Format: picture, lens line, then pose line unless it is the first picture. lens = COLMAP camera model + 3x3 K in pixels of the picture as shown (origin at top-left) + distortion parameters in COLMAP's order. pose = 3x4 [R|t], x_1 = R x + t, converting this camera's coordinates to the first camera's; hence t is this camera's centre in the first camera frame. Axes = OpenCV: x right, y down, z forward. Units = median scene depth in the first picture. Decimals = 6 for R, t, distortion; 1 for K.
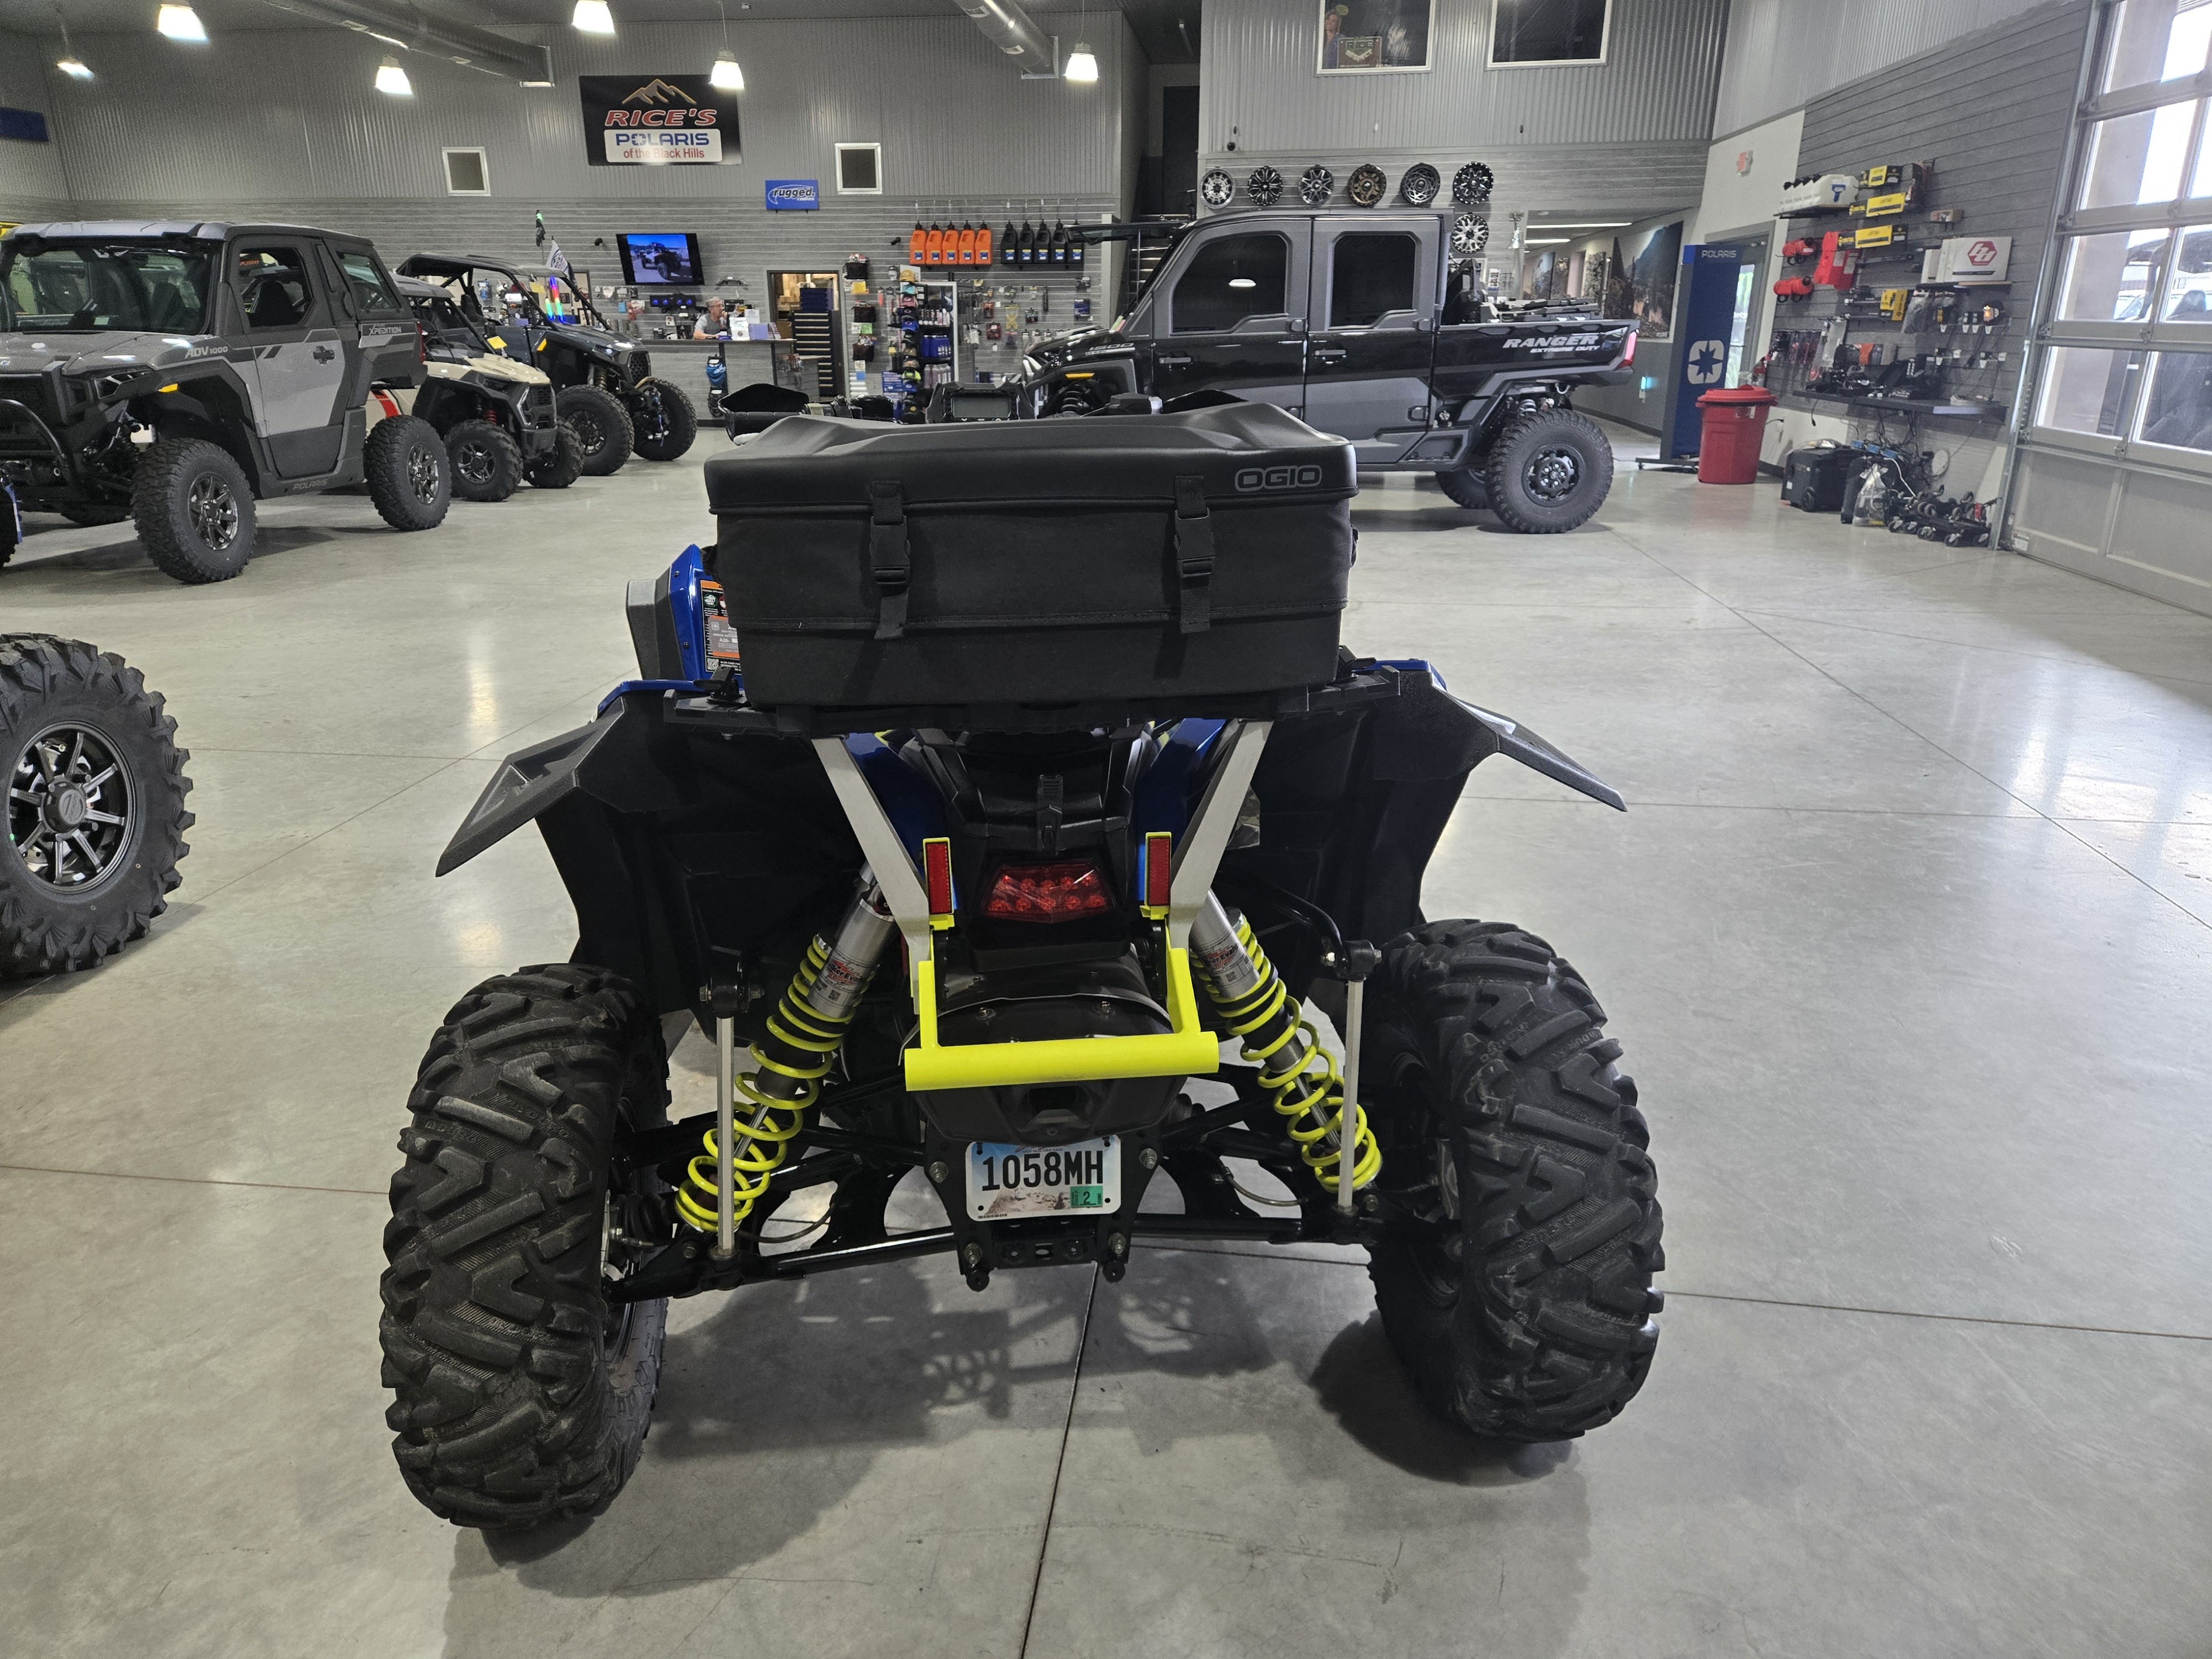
lens RADIAL K [[1472.5, 0, 1066.9], [0, 1472.5, 830.4], [0, 0, 1]] dist [0.072709, -0.054550]
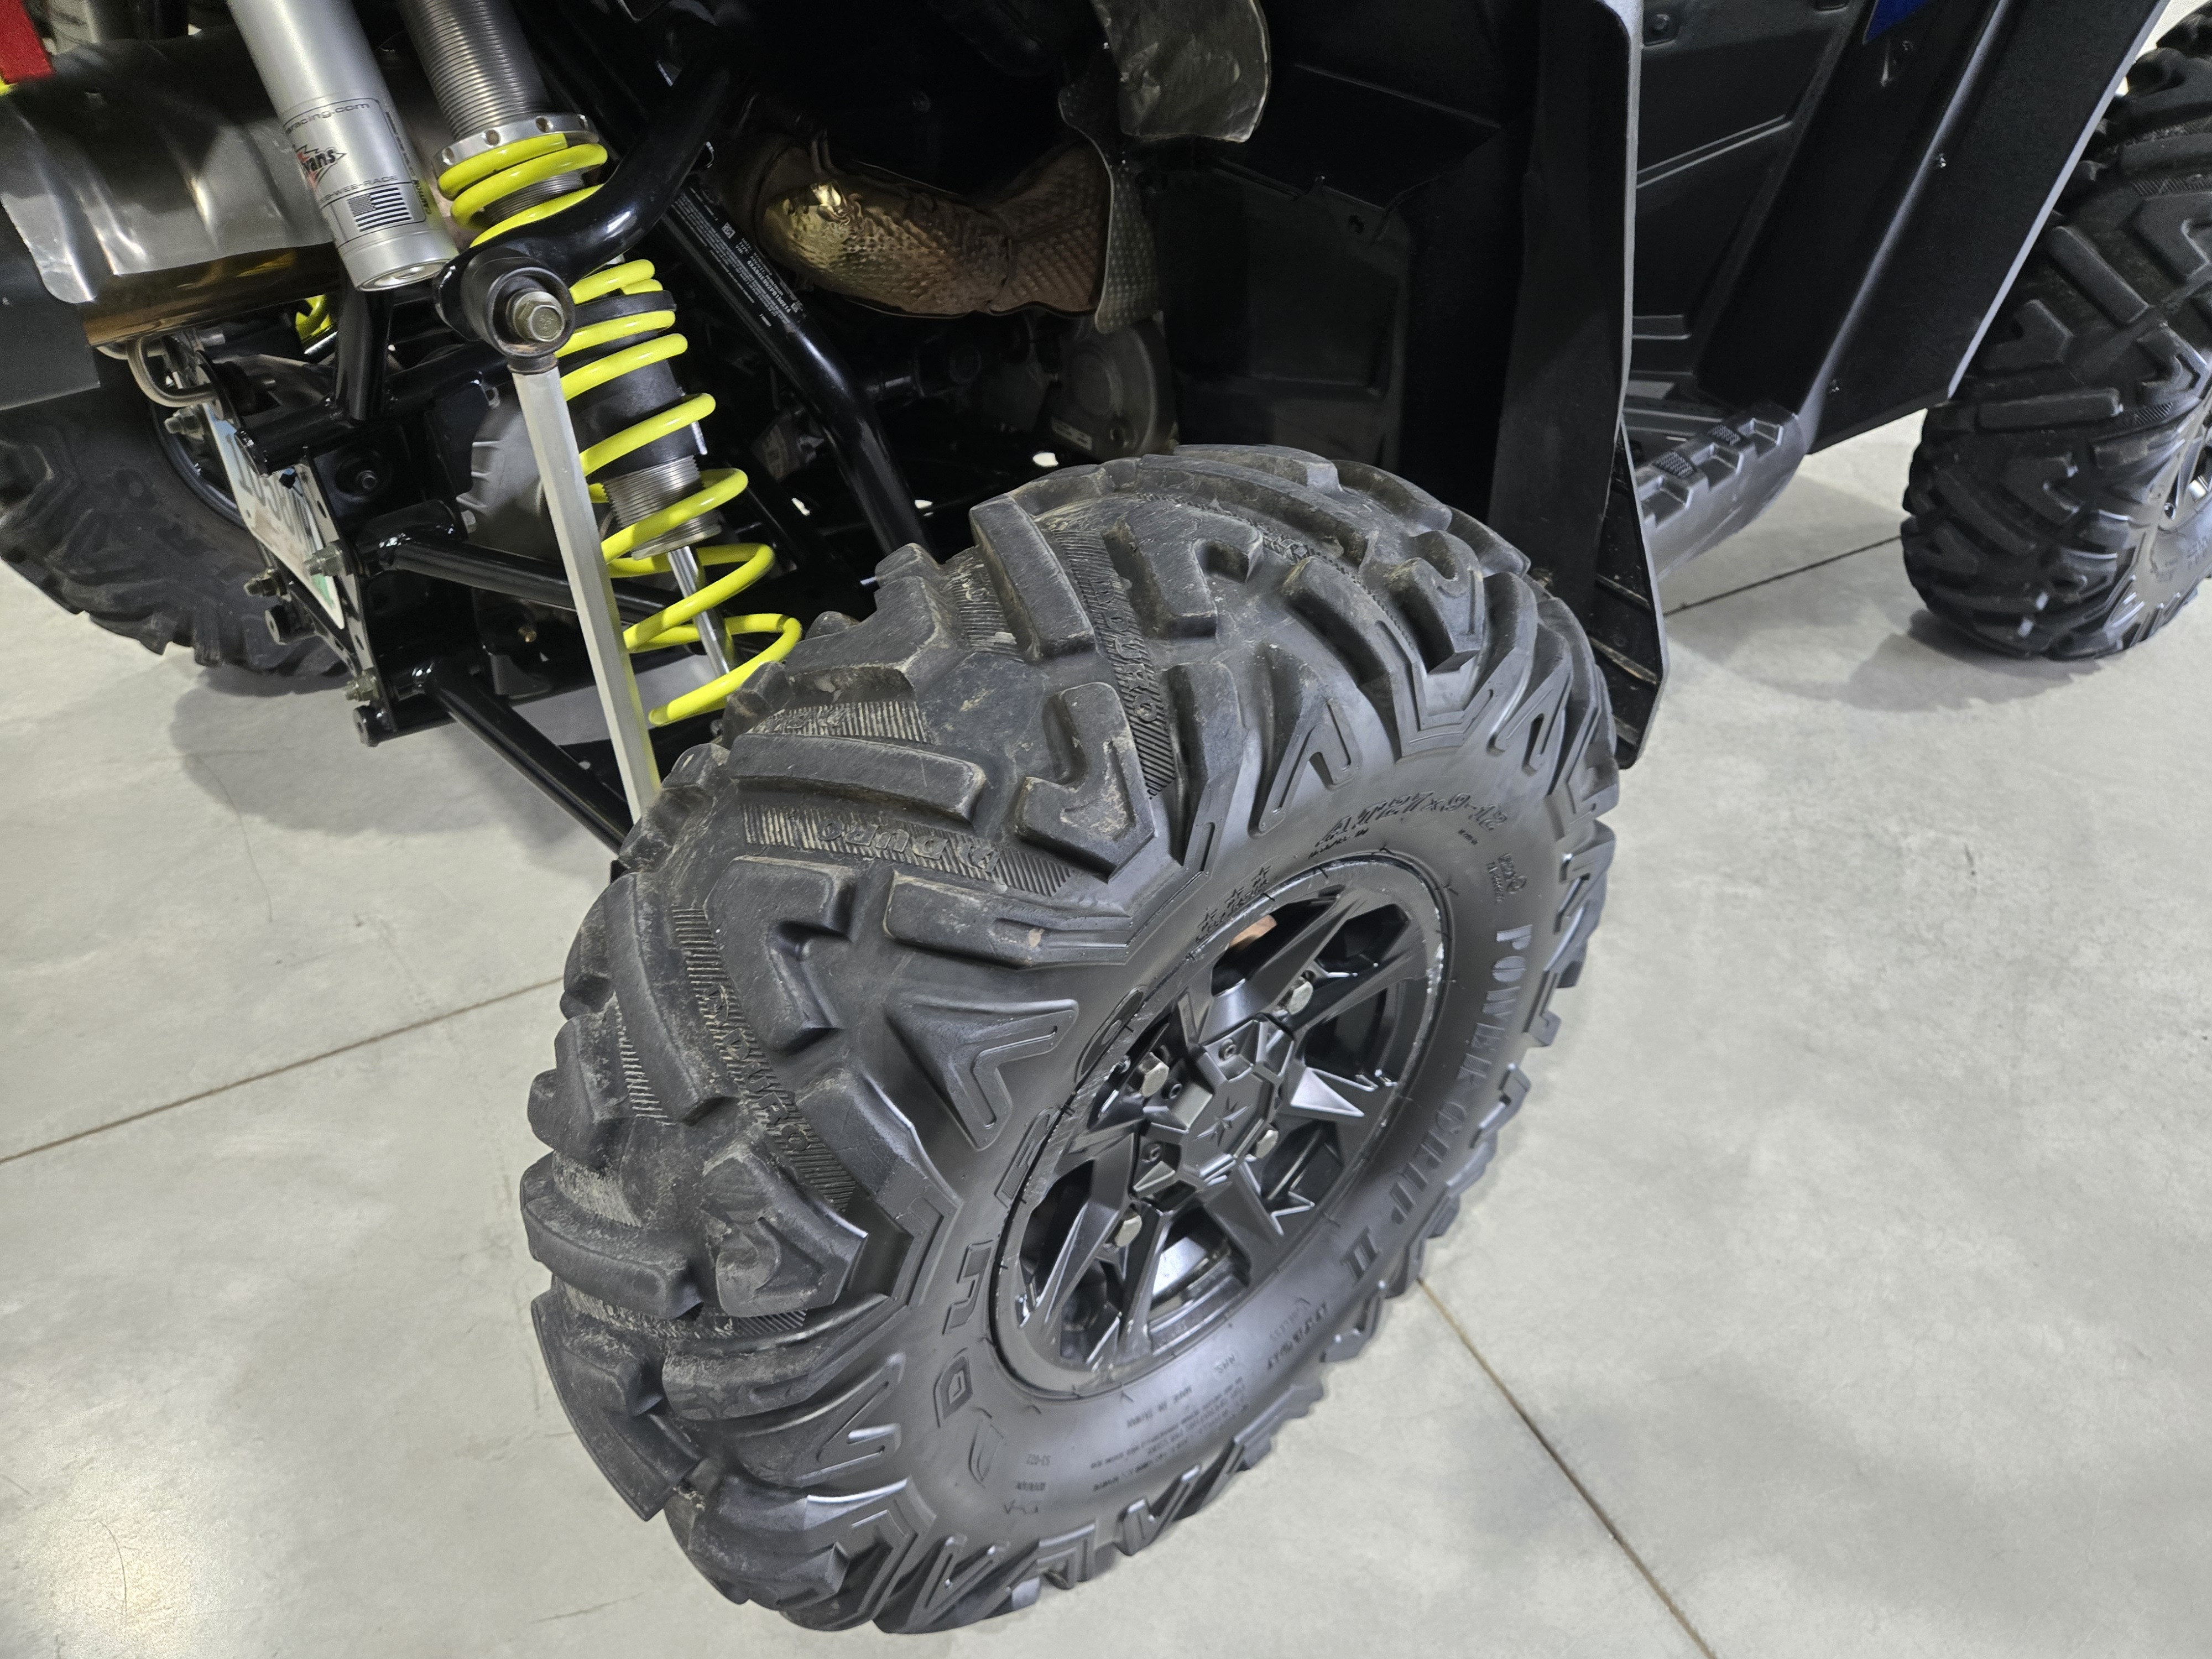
lens RADIAL K [[1472.5, 0, 1101.8], [0, 1472.5, 848.4], [0, 0, 1]] dist [0.072709, -0.054550]
pose [[0.586172, 0.543705, -0.600655, 0.098177], [-0.276714, 0.831151, 0.482304, -0.003060], [0.761466, -0.116504, 0.637649, 0.146321]]
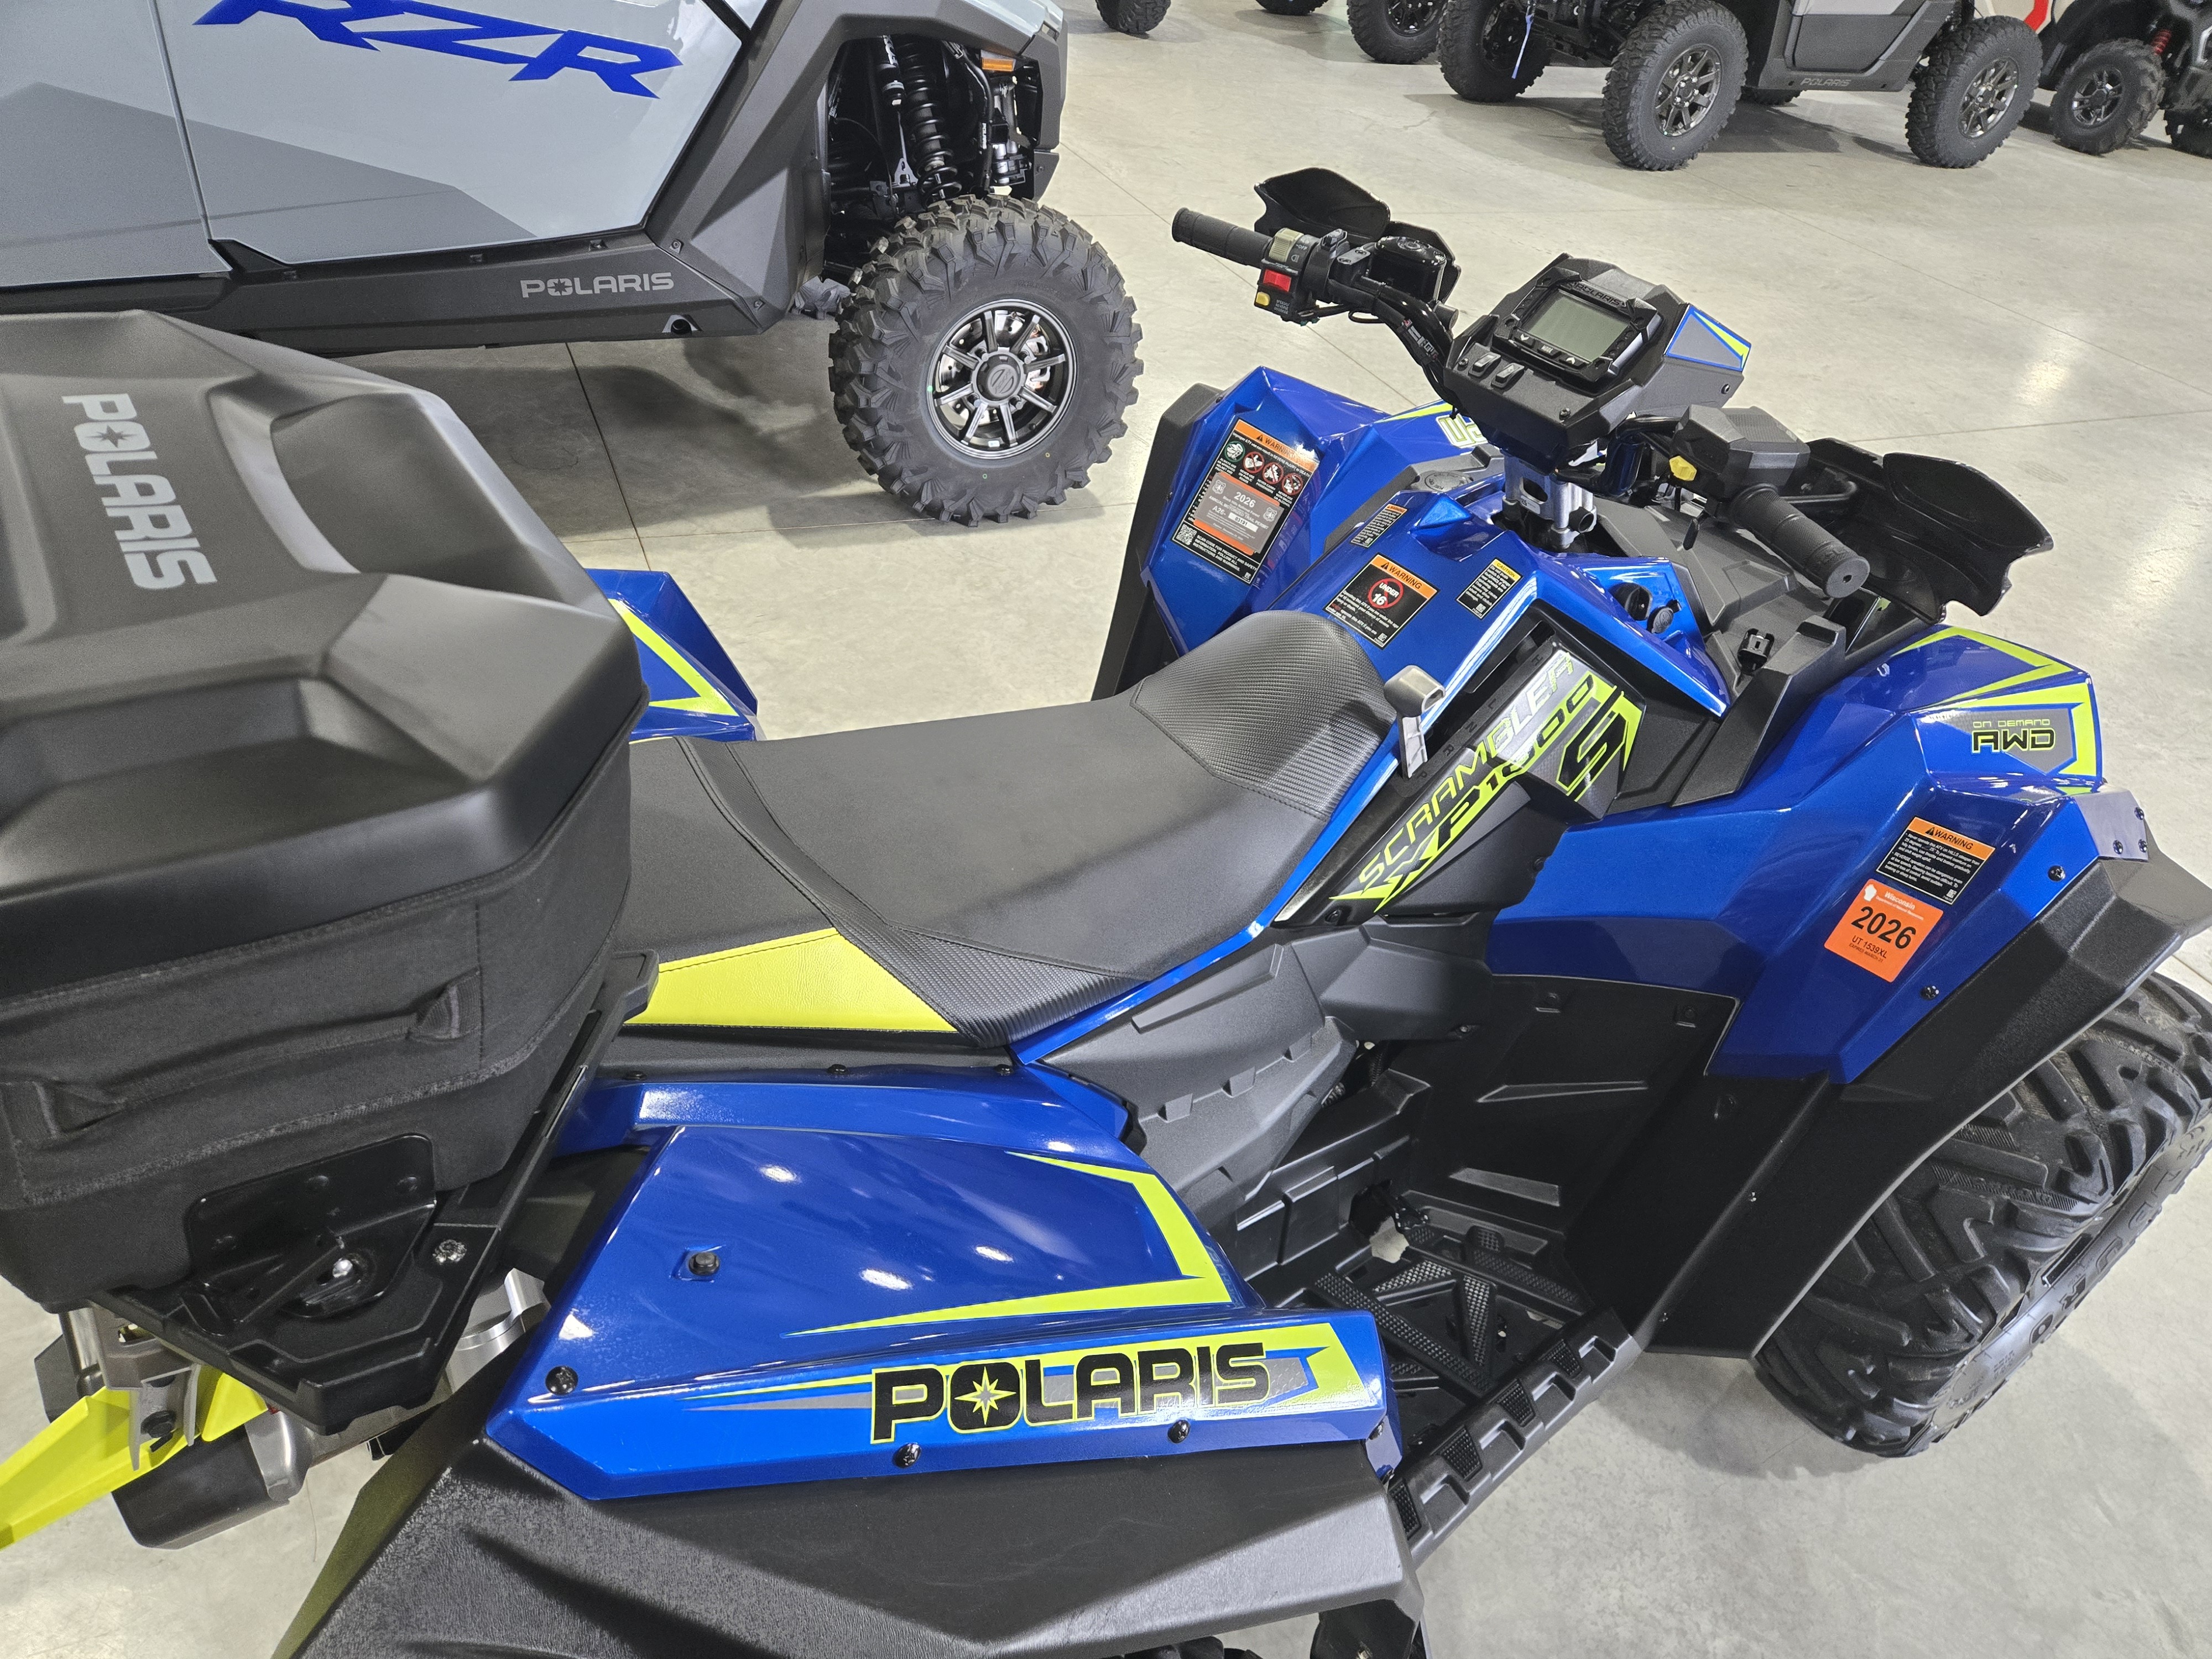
lens RADIAL K [[1472.5, 0, 1100.7], [0, 1472.5, 829.0], [0, 0, 1]] dist [0.072709, -0.054550]
pose [[0.505307, 0.570121, -0.647786, 0.078868], [-0.385786, 0.820728, 0.421395, -0.075294], [0.771903, 0.036973, 0.634665, 0.134423]]
